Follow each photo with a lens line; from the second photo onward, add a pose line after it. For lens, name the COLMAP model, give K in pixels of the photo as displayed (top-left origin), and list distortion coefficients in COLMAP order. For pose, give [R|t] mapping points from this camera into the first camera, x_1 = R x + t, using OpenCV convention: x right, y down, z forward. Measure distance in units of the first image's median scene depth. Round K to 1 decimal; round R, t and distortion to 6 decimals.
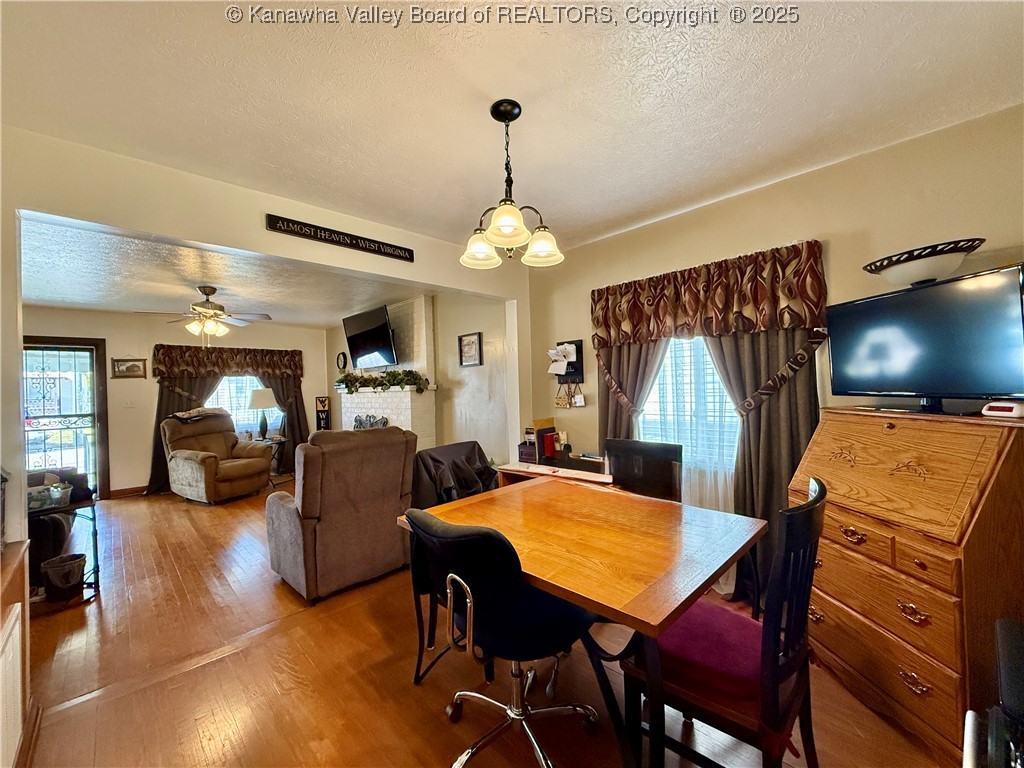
lens RADIAL K [[409.2, 0, 512.0], [0, 409.2, 384.0], [0, 0, 1]] dist [0.000712, -0.000034]
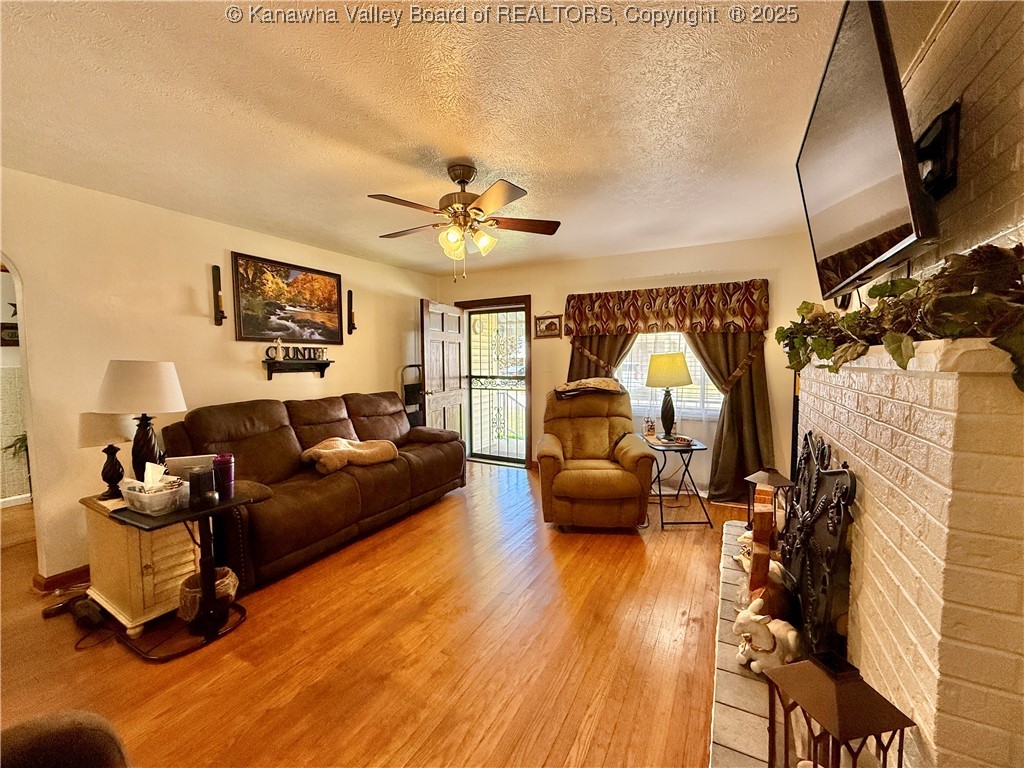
lens RADIAL K [[409.2, 0, 512.0], [0, 409.2, 384.0], [0, 0, 1]] dist [0.000712, -0.000034]
pose [[0.292449, 0.085104, -0.952487, -0.126063], [0.002018, 0.995975, 0.089610, 0.004535], [0.956279, -0.028129, 0.291100, 0.668728]]
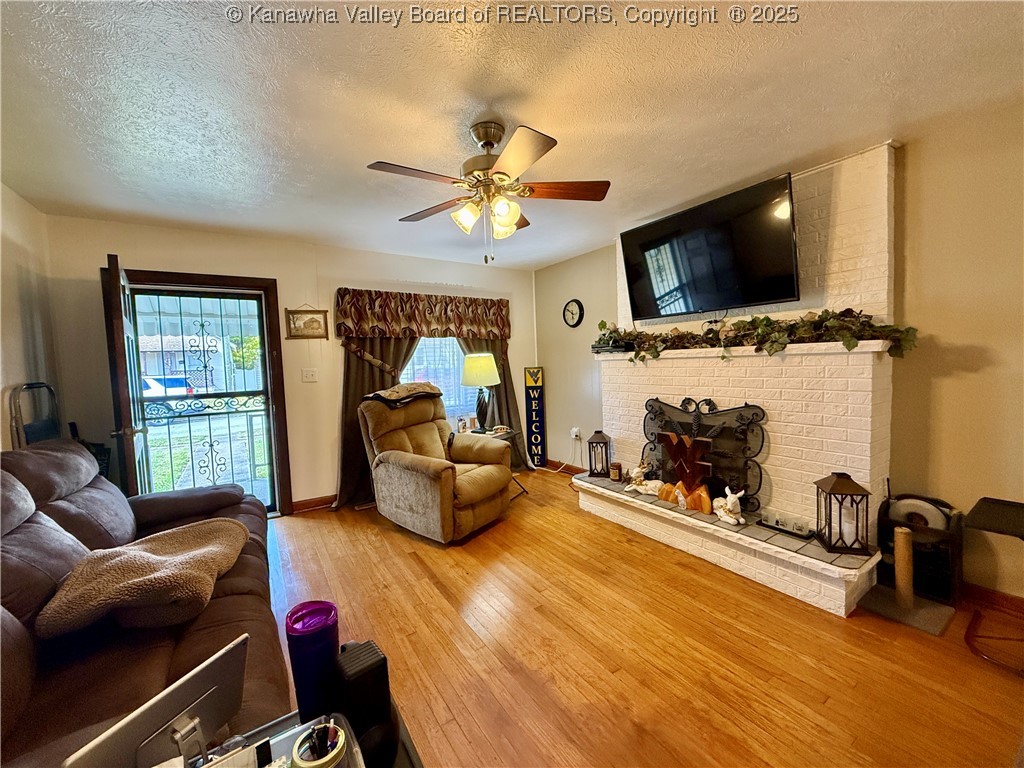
lens RADIAL K [[409.2, 0, 512.0], [0, 409.2, 384.0], [0, 0, 1]] dist [0.000712, -0.000034]
pose [[0.980388, 0.008169, -0.196909, -0.467538], [0.005222, 0.997713, 0.067391, 0.016359], [0.197009, -0.067097, 0.978103, 0.397806]]
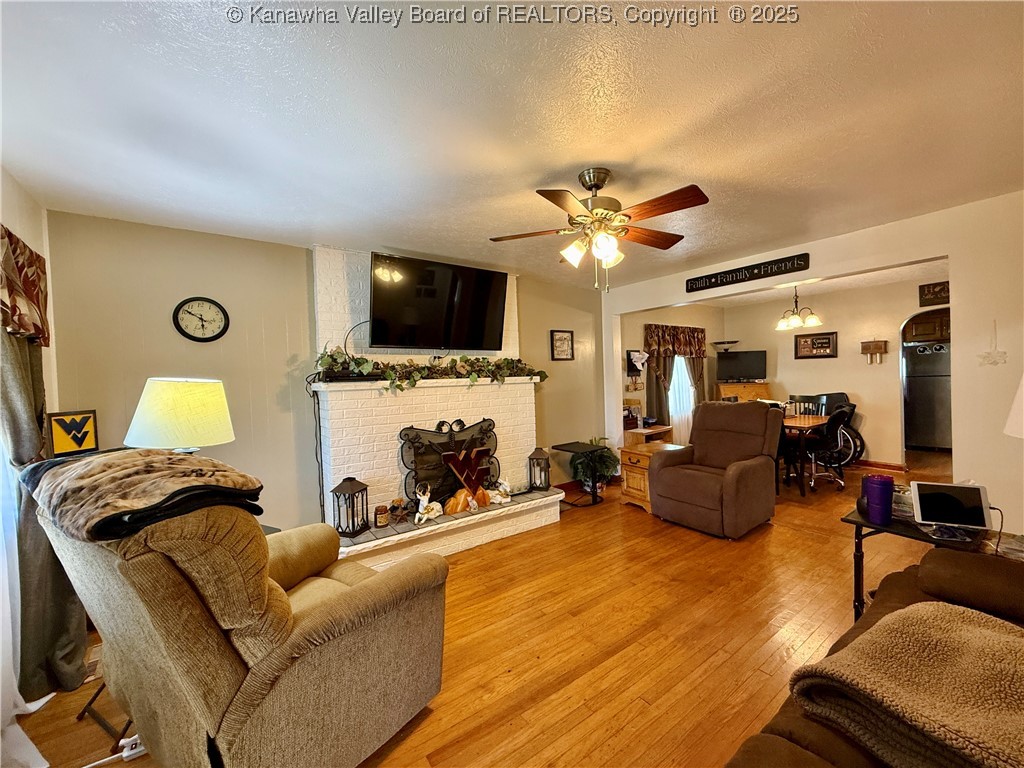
lens RADIAL K [[409.2, 0, 512.0], [0, 409.2, 384.0], [0, 0, 1]] dist [0.000712, -0.000034]
pose [[0.147127, 0.014767, 0.989007, -0.955841], [0.022503, 0.999580, -0.018272, 0.029788], [-0.988862, 0.024944, 0.146733, 0.776897]]
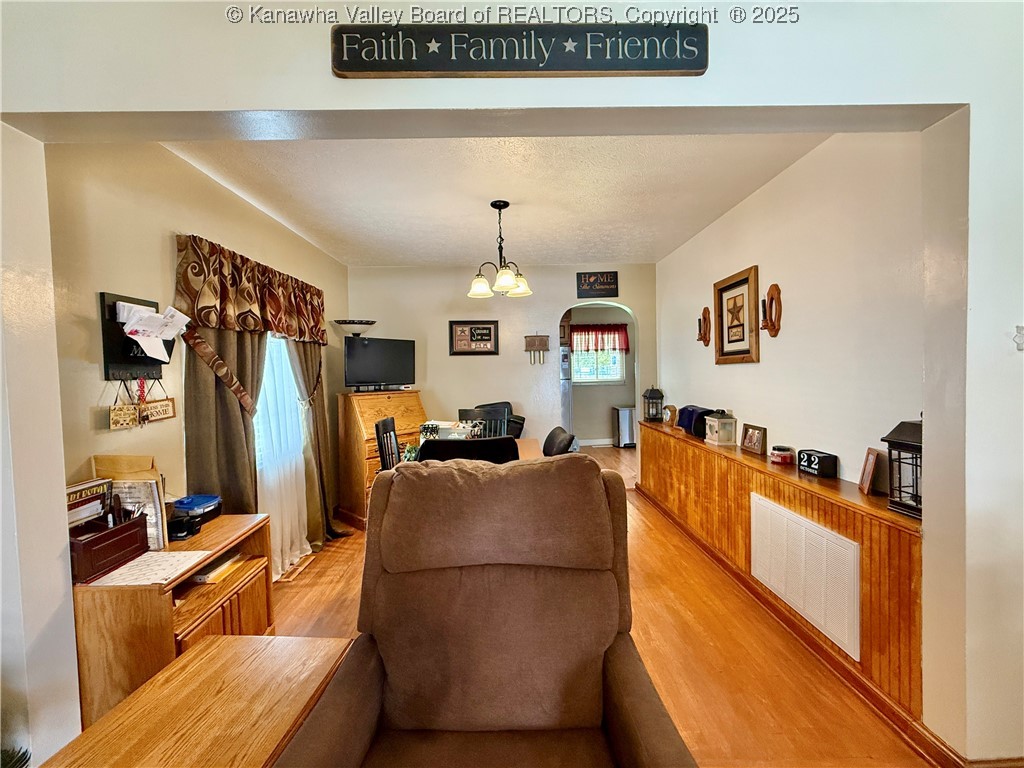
lens RADIAL K [[409.2, 0, 512.0], [0, 409.2, 384.0], [0, 0, 1]] dist [0.000712, -0.000034]
pose [[-0.722382, 0.029959, 0.690845, -0.348023], [0.045840, 0.998938, 0.004612, 0.014642], [-0.689974, 0.035000, -0.722988, 0.654589]]
